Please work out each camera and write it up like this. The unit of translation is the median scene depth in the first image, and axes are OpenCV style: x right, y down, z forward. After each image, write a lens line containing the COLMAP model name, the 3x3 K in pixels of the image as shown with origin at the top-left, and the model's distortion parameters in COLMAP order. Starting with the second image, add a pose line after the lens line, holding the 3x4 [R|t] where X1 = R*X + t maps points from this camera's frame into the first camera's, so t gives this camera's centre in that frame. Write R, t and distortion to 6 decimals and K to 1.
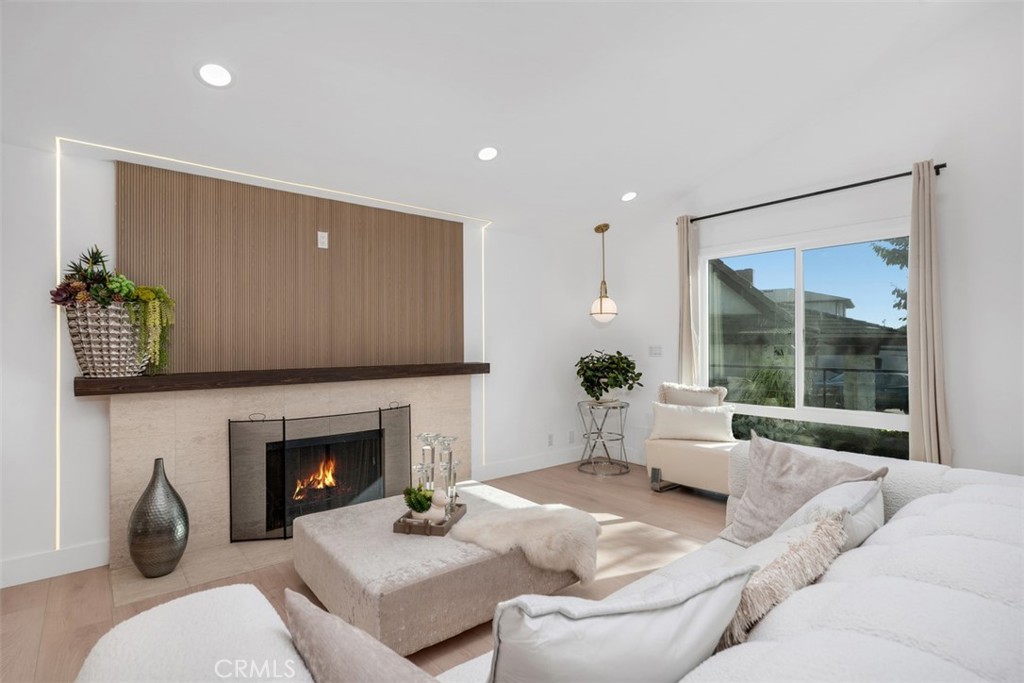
lens RADIAL K [[479.9, 0, 511.6], [0, 479.9, 343.5], [0, 0, 1]] dist [-0.000101, -0.000046]
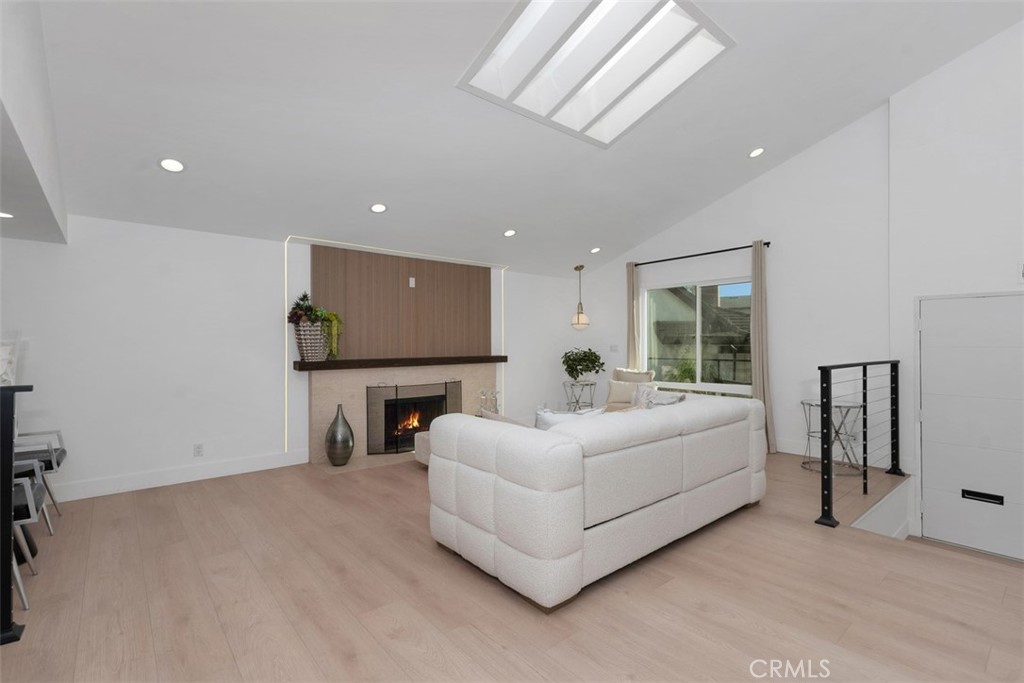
lens RADIAL K [[479.9, 0, 510.1], [0, 479.9, 339.2], [0, 0, 1]] dist [-0.000101, -0.000046]
pose [[0.999867, 0.001475, 0.016263, -0.067339], [-0.001349, 0.999969, -0.007783, -0.001946], [-0.016274, 0.007760, 0.999837, -0.631798]]
